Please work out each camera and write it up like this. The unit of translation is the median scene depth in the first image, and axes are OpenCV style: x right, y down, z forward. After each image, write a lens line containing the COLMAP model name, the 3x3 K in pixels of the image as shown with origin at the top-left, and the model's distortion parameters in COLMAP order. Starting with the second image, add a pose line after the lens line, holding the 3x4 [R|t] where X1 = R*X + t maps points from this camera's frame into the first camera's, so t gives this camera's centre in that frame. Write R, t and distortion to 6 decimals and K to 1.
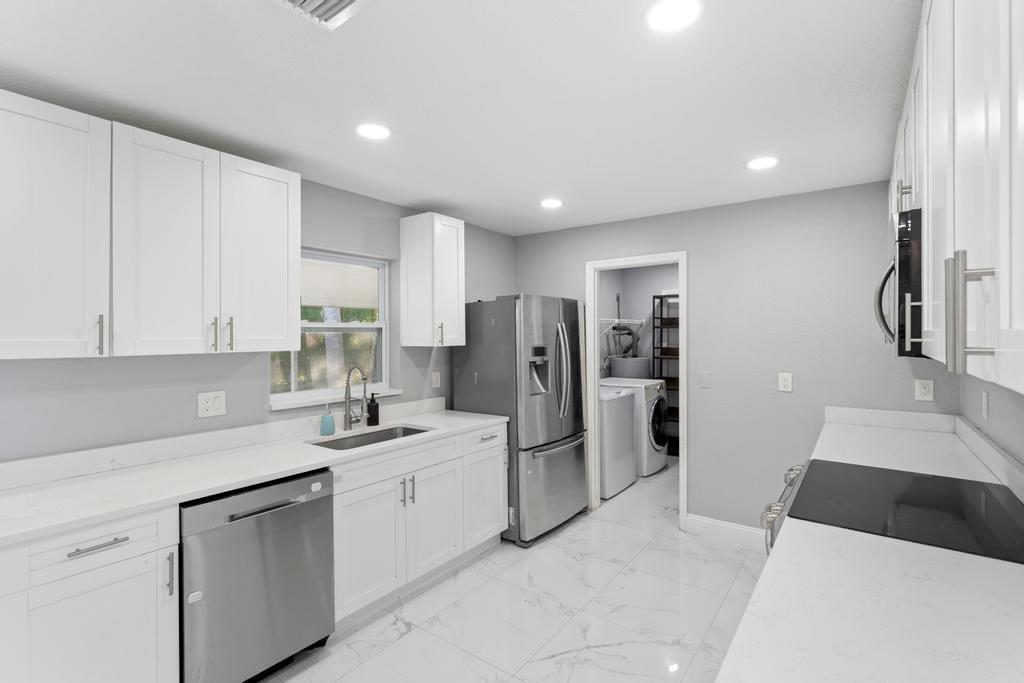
lens RADIAL K [[465.8, 0, 515.4], [0, 465.8, 340.6], [0, 0, 1]] dist [-0.003300, -0.001322]
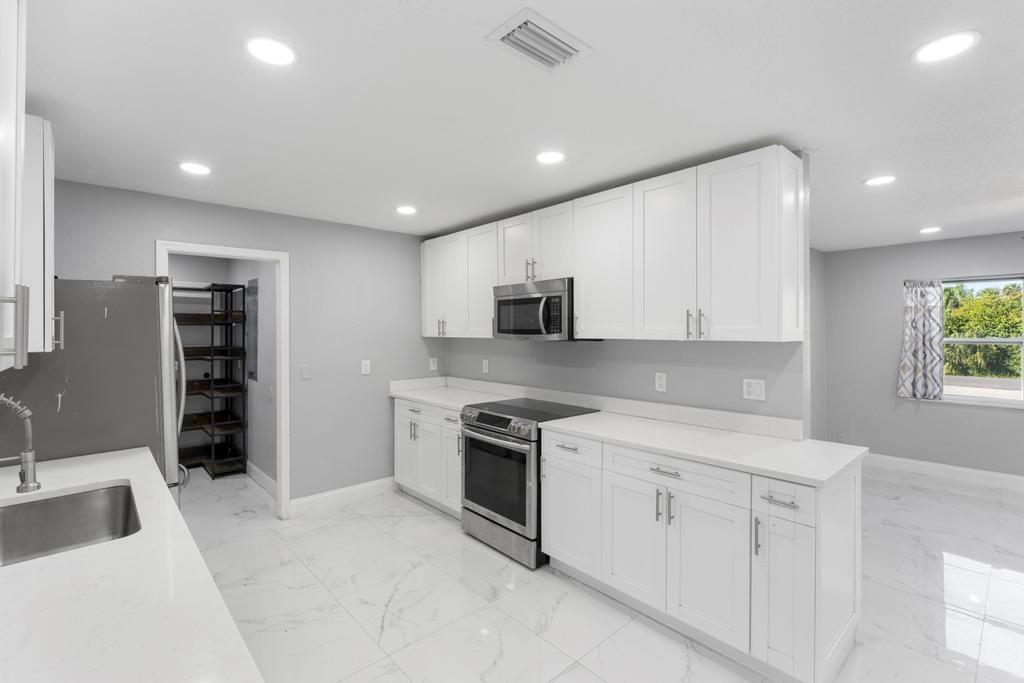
lens RADIAL K [[465.8, 0, 512.2], [0, 465.8, 327.4], [0, 0, 1]] dist [-0.003300, -0.001322]
pose [[0.187599, 0.010302, 0.982192, -0.554794], [0.016394, 0.999773, -0.013618, 0.000426], [-0.982109, 0.018657, 0.187387, 0.288829]]
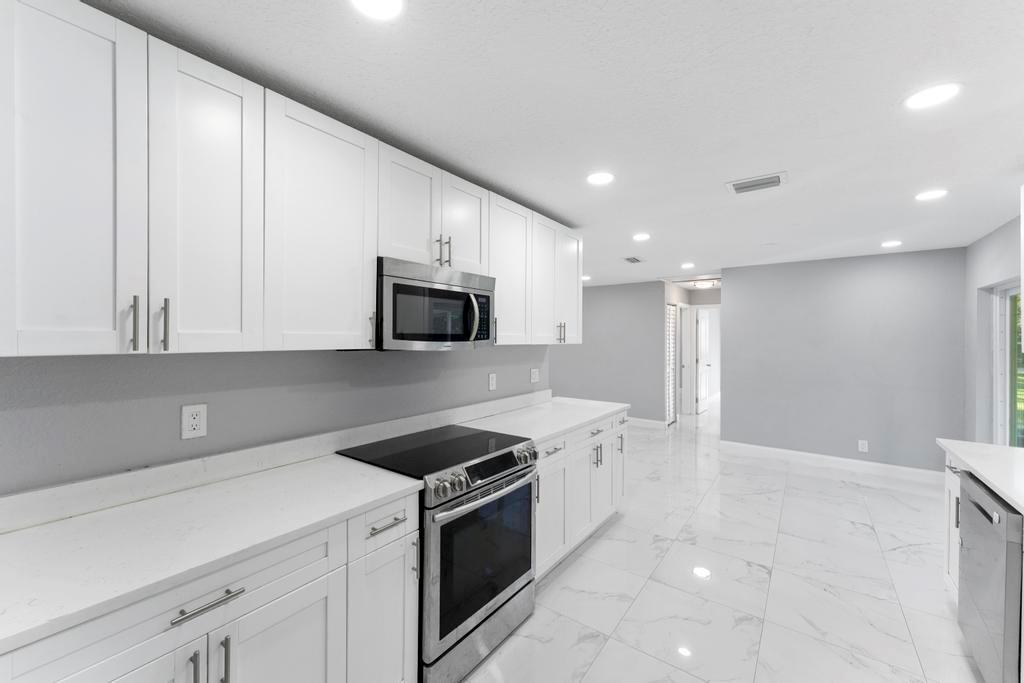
lens RADIAL K [[413.3, 0, 517.2], [0, 413.3, 332.7], [0, 0, 1]] dist [-0.006142, 0.000989]
pose [[-0.999635, 0.003066, -0.026857, 0.269638], [0.003001, 0.999992, 0.002471, -0.010755], [0.026865, 0.002389, -0.999636, 1.013750]]
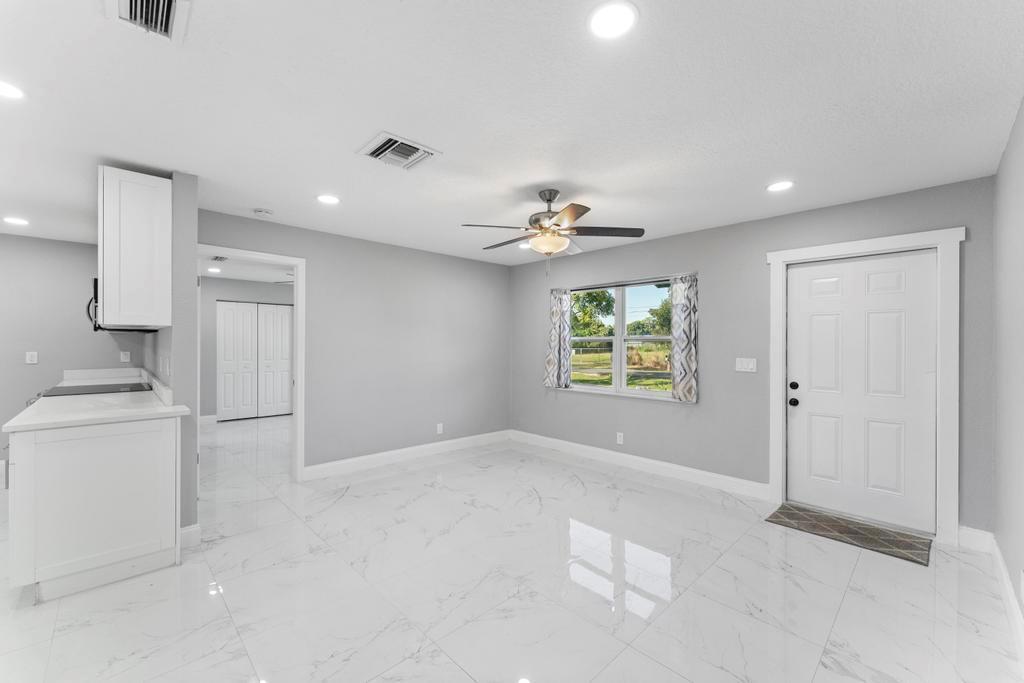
lens RADIAL K [[413.3, 0, 520.4], [0, 413.3, 343.2], [0, 0, 1]] dist [-0.006142, 0.000989]
pose [[0.149120, 0.004634, 0.988808, -0.455262], [0.012183, 0.999905, -0.006524, 0.059921], [-0.988744, 0.013020, 0.149050, -0.699277]]
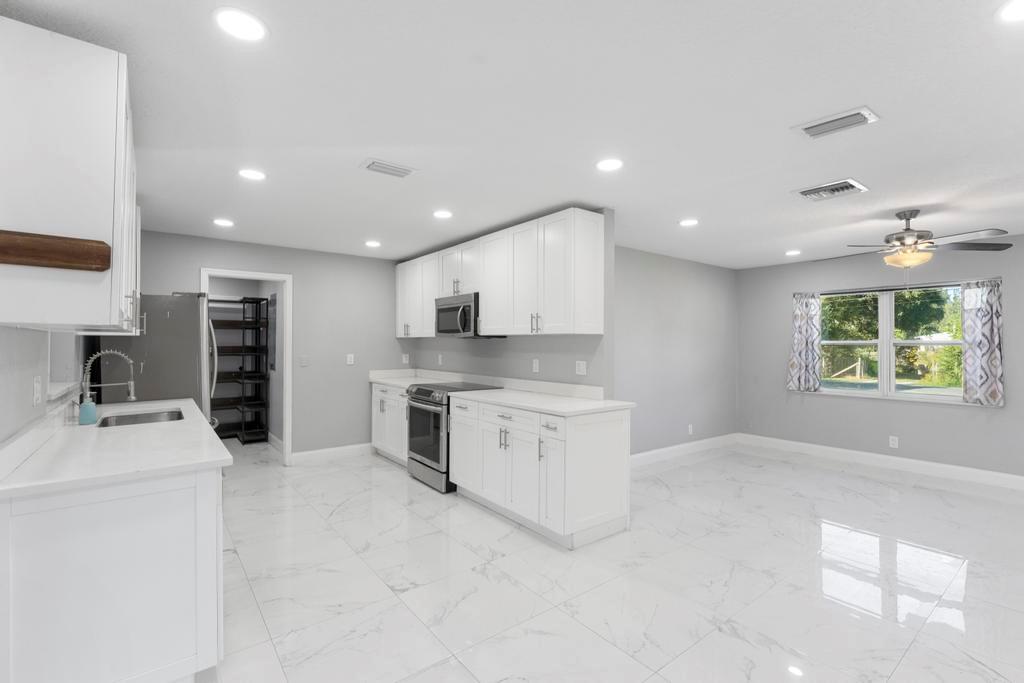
lens RADIAL K [[465.8, 0, 518.1], [0, 465.8, 336.9], [0, 0, 1]] dist [-0.003300, -0.001322]
pose [[0.257219, 0.018815, 0.966170, -0.837545], [0.011026, 0.999688, -0.022403, 0.043283], [-0.966290, 0.016415, 0.256931, -0.068823]]
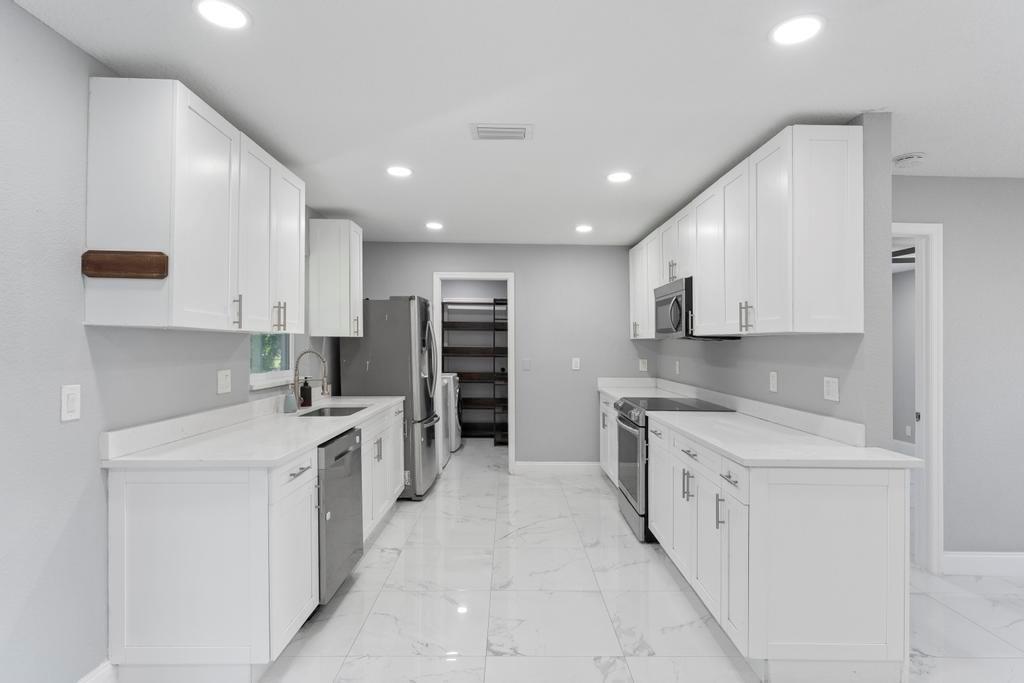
lens RADIAL K [[526.8, 0, 514.0], [0, 526.8, 341.3], [0, 0, 1]] dist [-0.000307, -0.000194]
pose [[0.792437, 0.016317, 0.609736, -0.572064], [-0.005193, 0.999786, -0.020007, 0.042611], [-0.609932, 0.012688, 0.792352, -0.238938]]
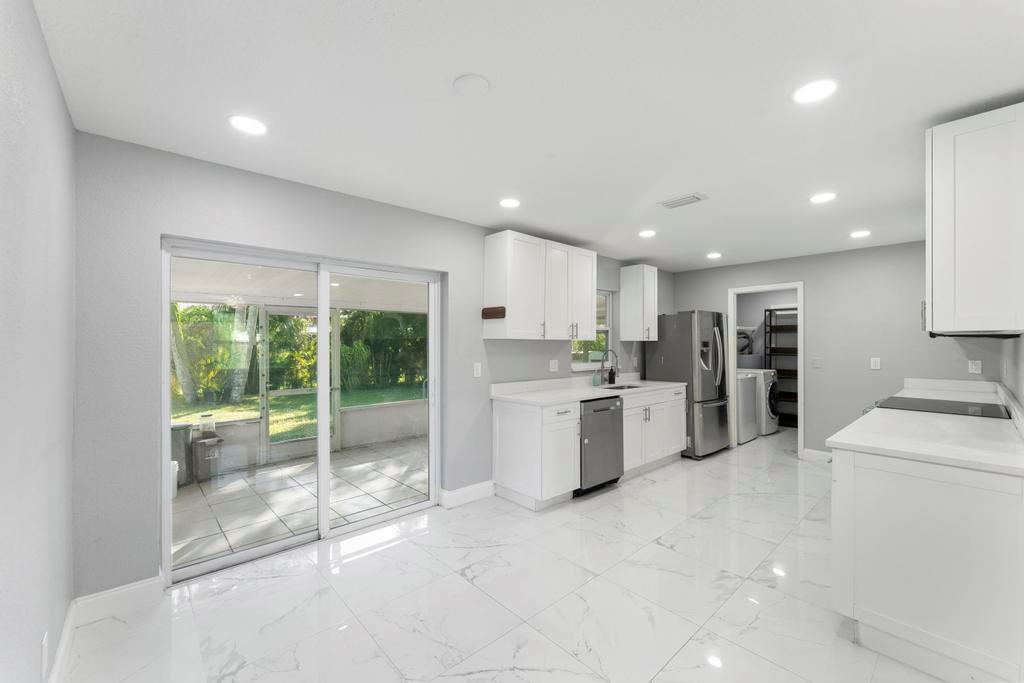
lens RADIAL K [[413.3, 0, 508.1], [0, 413.3, 343.1], [0, 0, 1]] dist [-0.006142, 0.000989]
pose [[0.978954, 0.004618, -0.204030, -0.313950], [-0.007719, 0.999866, -0.014405, 0.042451], [0.203936, 0.015676, 0.978859, -0.546900]]
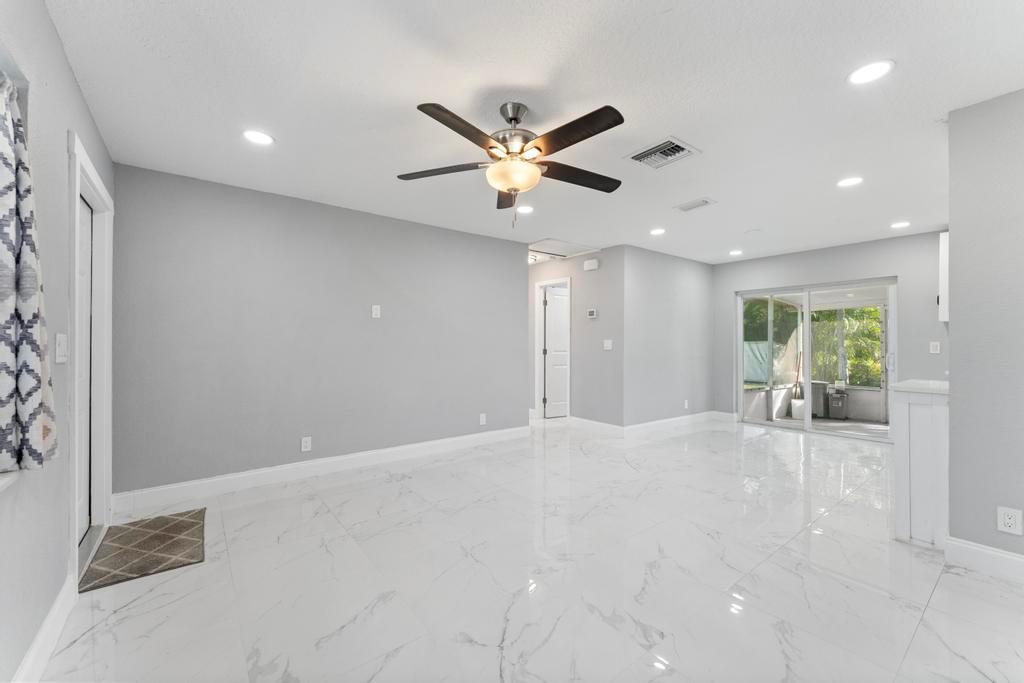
lens RADIAL K [[413.3, 0, 522.4], [0, 413.3, 339.3], [0, 0, 1]] dist [-0.006142, 0.000989]
pose [[-0.247940, -0.005294, -0.968761, 0.935841], [-0.015674, 0.999876, -0.001453, 0.095409], [0.968649, 0.014825, -0.247993, -0.470630]]
